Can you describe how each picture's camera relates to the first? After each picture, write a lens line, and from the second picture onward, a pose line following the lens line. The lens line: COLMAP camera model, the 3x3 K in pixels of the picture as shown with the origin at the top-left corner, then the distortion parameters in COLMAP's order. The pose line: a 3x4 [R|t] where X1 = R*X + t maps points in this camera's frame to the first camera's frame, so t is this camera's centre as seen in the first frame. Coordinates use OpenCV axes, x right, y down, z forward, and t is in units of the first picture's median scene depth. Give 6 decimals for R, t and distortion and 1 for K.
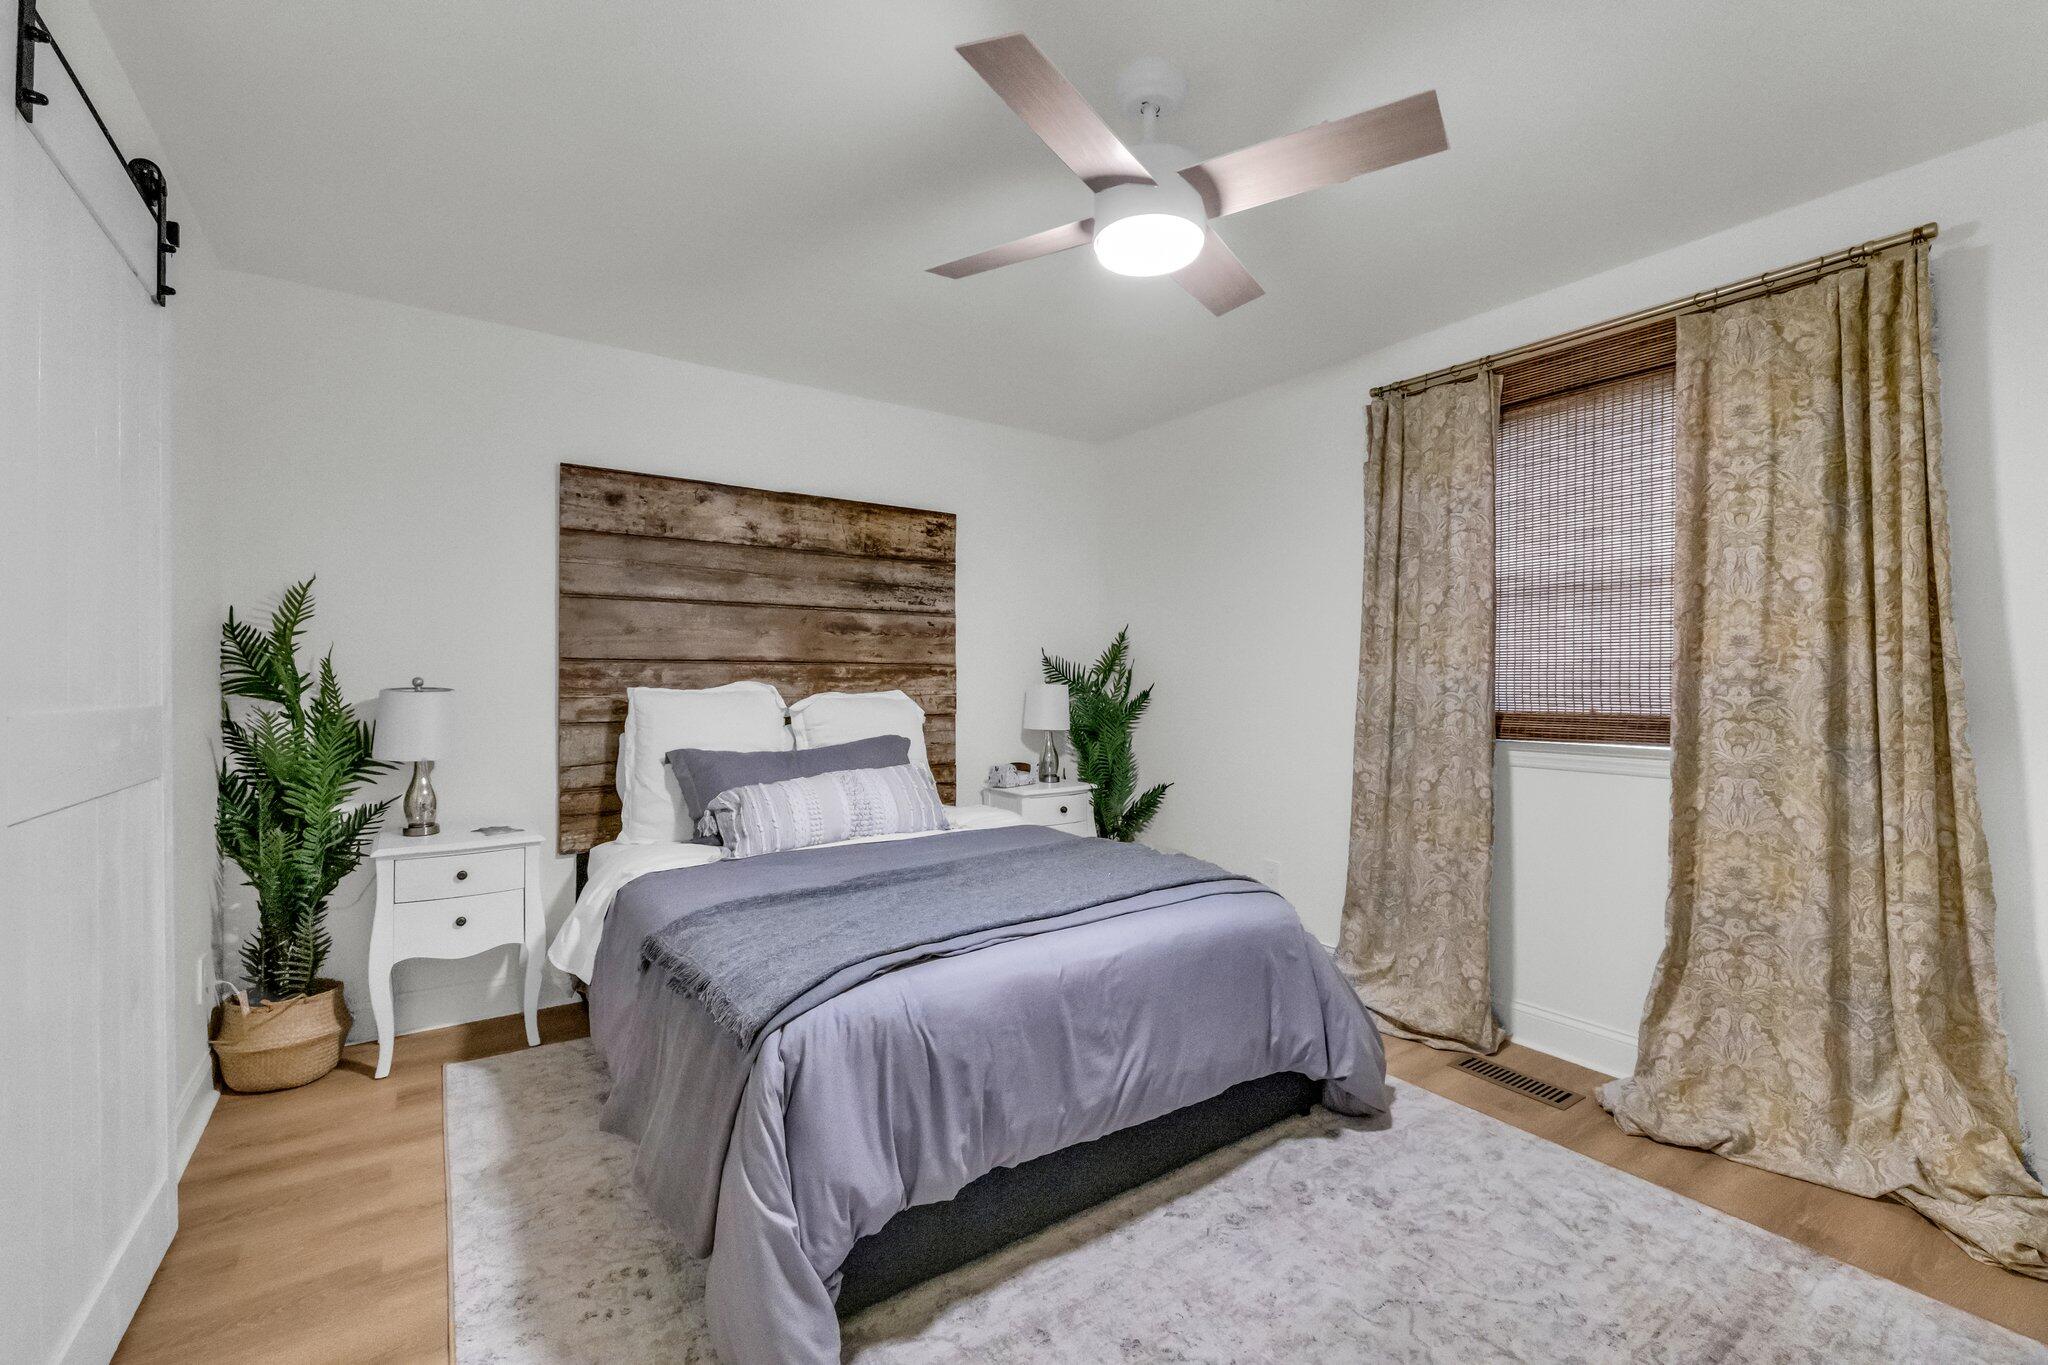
lens RADIAL K [[859.8, 0, 1024.1], [0, 859.8, 678.7], [0, 0, 1]] dist [-0.002997, 0.000686]
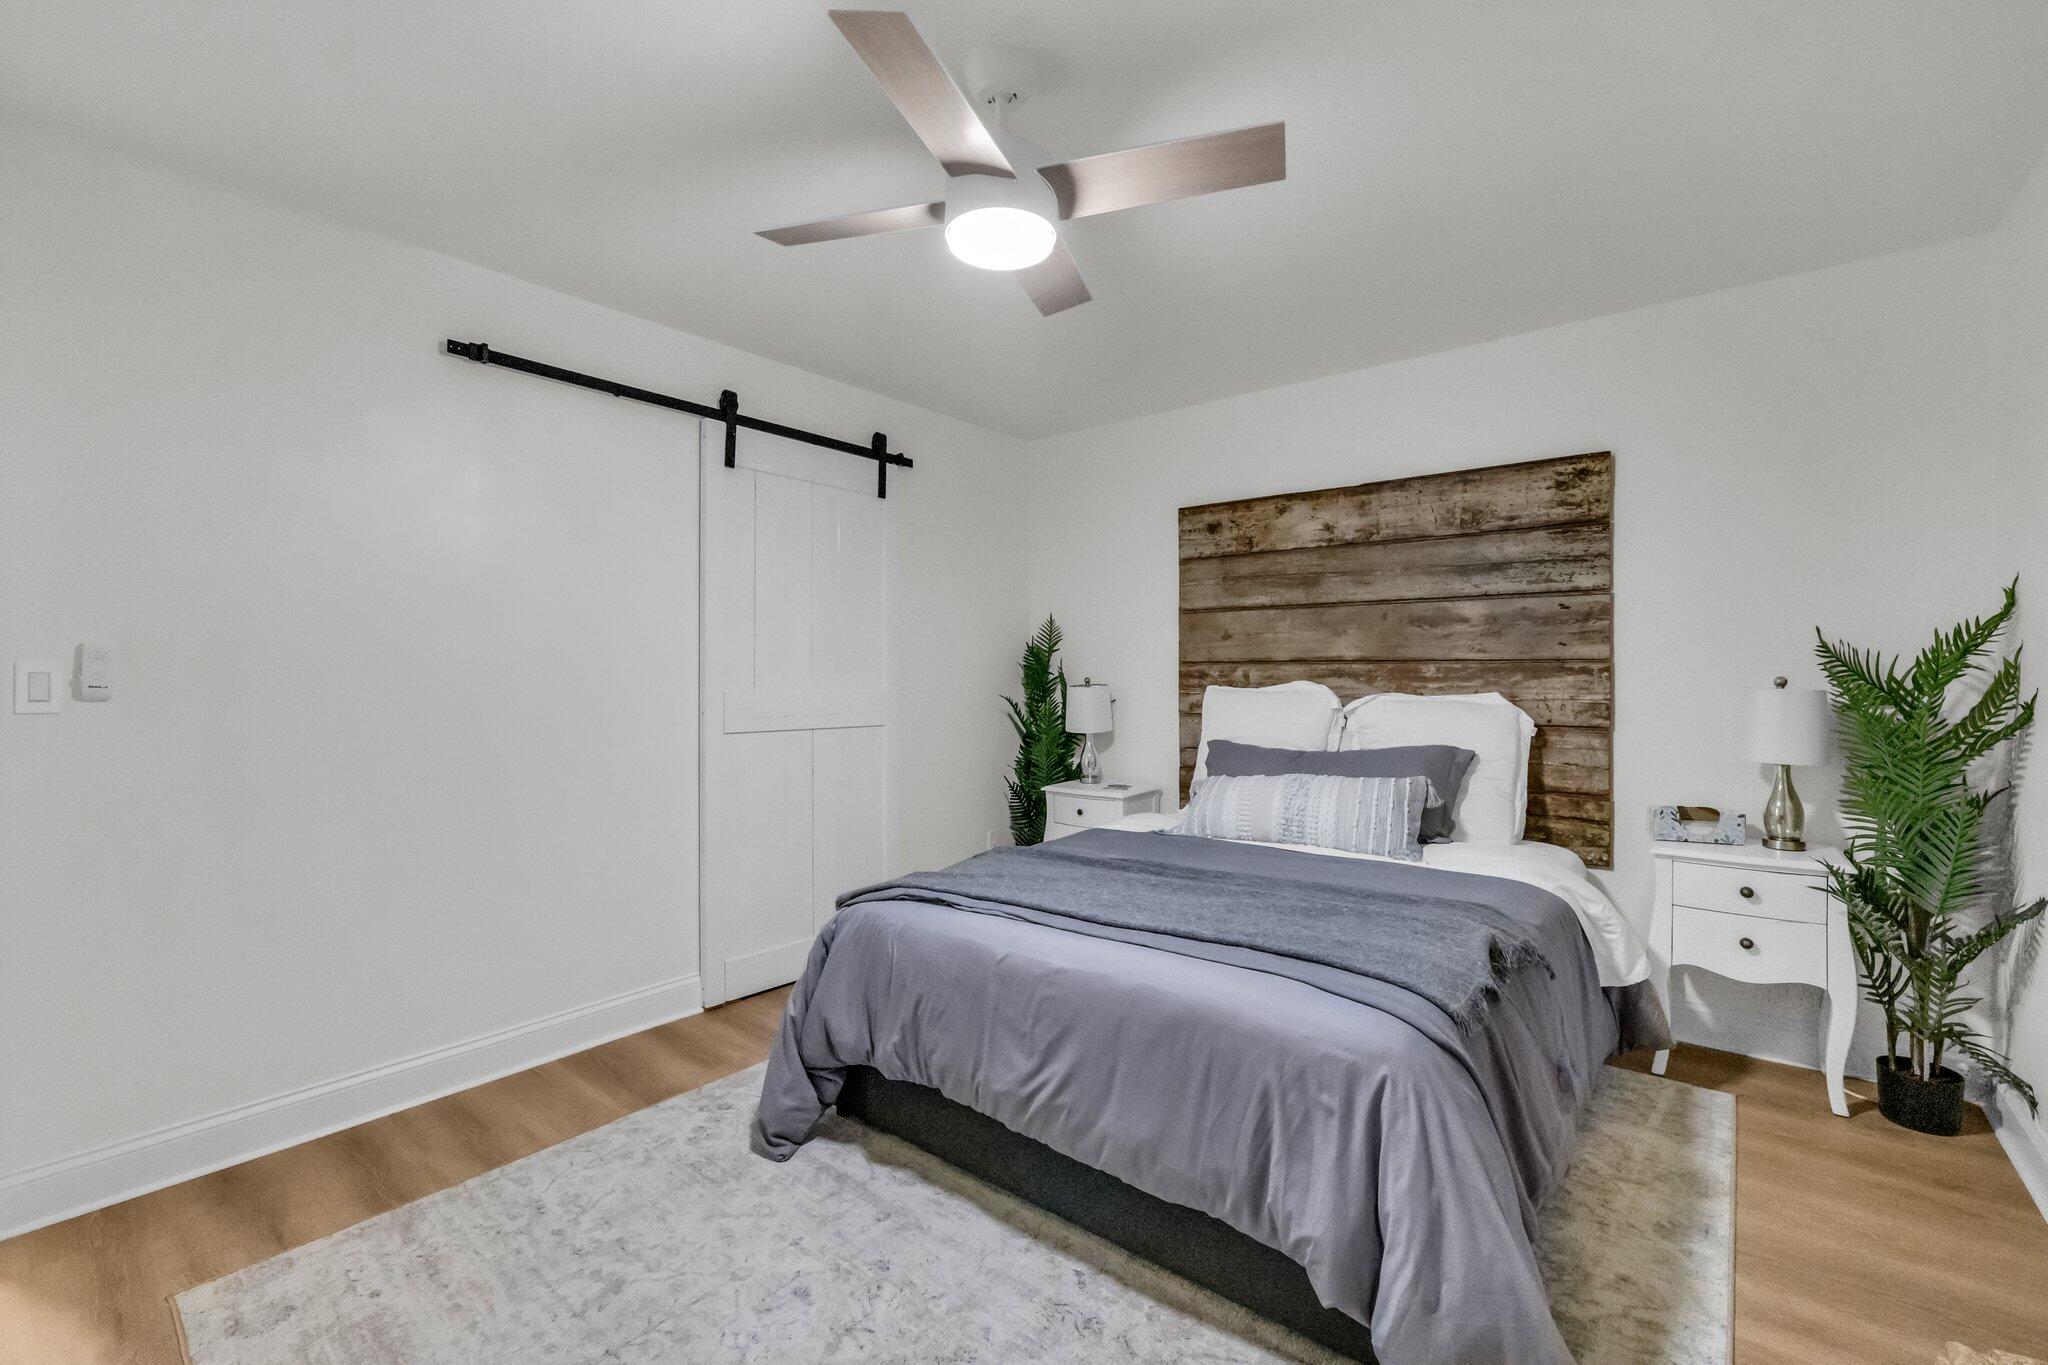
lens RADIAL K [[859.8, 0, 1023.6], [0, 859.8, 682.3], [0, 0, 1]] dist [-0.002997, 0.000686]
pose [[0.280575, 0.006005, -0.959813, 0.540787], [-0.000876, 0.999982, 0.006000, -0.001174], [0.959832, -0.000842, 0.280575, 0.369037]]
